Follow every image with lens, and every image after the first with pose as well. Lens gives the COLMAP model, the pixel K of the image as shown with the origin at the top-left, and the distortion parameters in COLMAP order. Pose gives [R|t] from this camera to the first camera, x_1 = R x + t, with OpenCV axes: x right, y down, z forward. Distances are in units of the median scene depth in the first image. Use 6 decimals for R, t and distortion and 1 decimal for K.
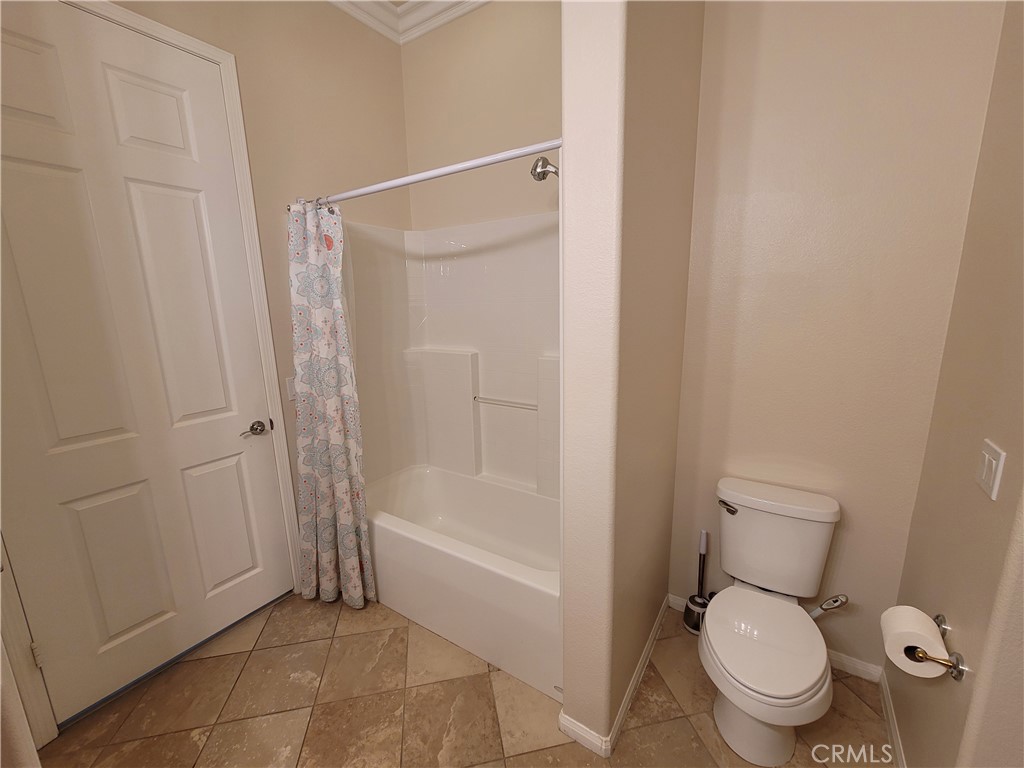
lens RADIAL K [[416.0, 0, 512.7], [0, 416.0, 387.0], [0, 0, 1]] dist [0.000846, 0.000117]
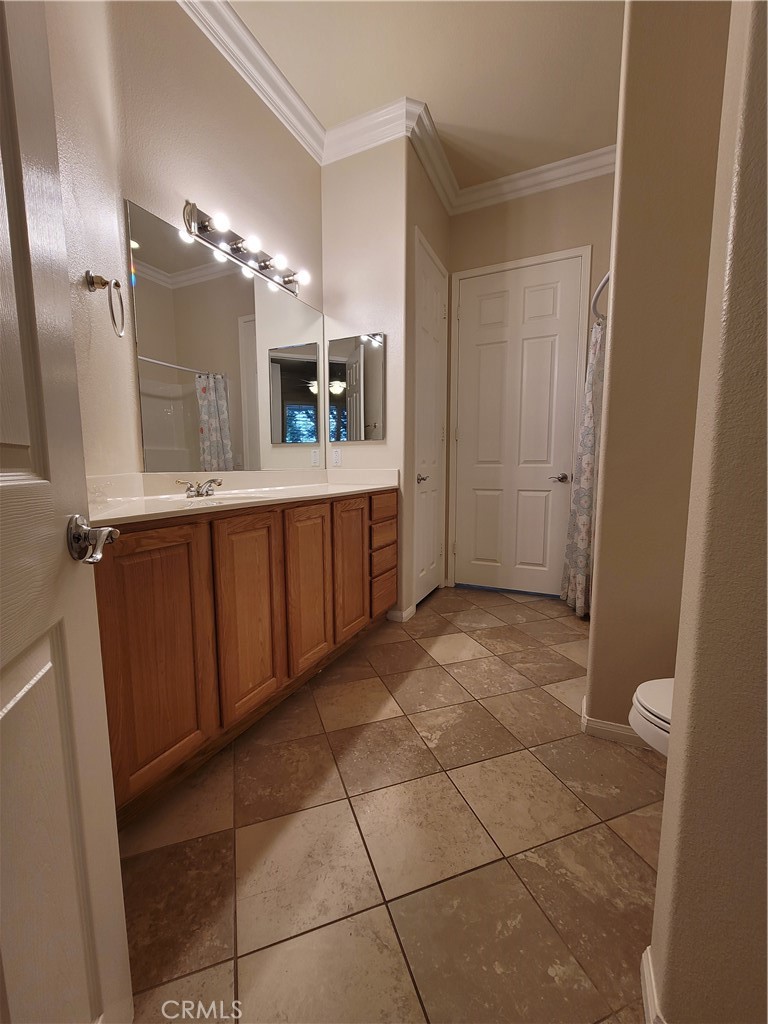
lens RADIAL K [[416.0, 0, 383.6], [0, 416.0, 512.2], [0, 0, 1]] dist [0.000846, 0.000117]
pose [[0.142949, 0.130368, -0.981106, 0.947407], [-0.197357, 0.975134, 0.100819, 0.223821], [0.969853, 0.179216, 0.165124, 0.125990]]
